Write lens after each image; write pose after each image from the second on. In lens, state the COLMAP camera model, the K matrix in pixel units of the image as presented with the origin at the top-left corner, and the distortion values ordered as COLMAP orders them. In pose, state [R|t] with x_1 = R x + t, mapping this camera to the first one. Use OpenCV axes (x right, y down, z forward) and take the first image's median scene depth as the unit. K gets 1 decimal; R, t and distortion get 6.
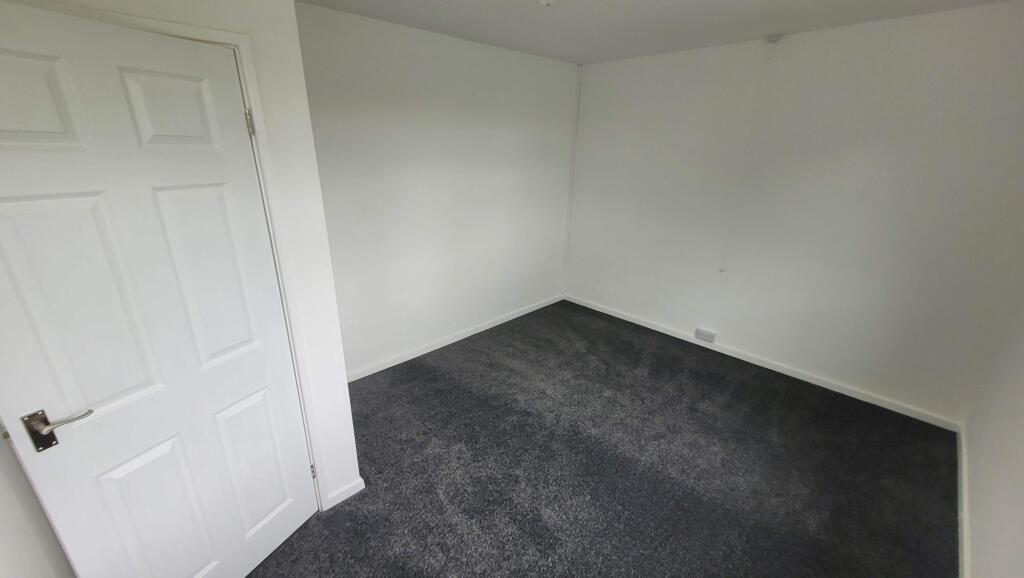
lens RADIAL K [[405.3, 0, 509.2], [0, 405.3, 290.6], [0, 0, 1]] dist [0.010945, -0.000195]
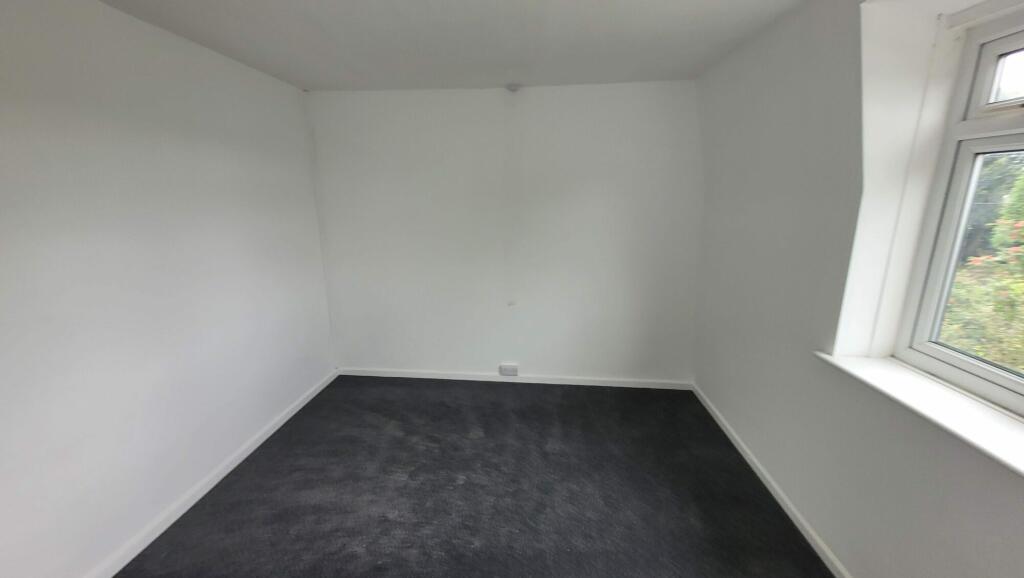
lens RADIAL K [[405.3, 0, 511.7], [0, 405.3, 283.9], [0, 0, 1]] dist [0.010945, -0.000195]
pose [[0.758963, -0.147203, 0.634277, -0.112236], [0.229491, 0.972076, -0.049005, -0.047649], [-0.609351, 0.182754, 0.771552, 0.230847]]
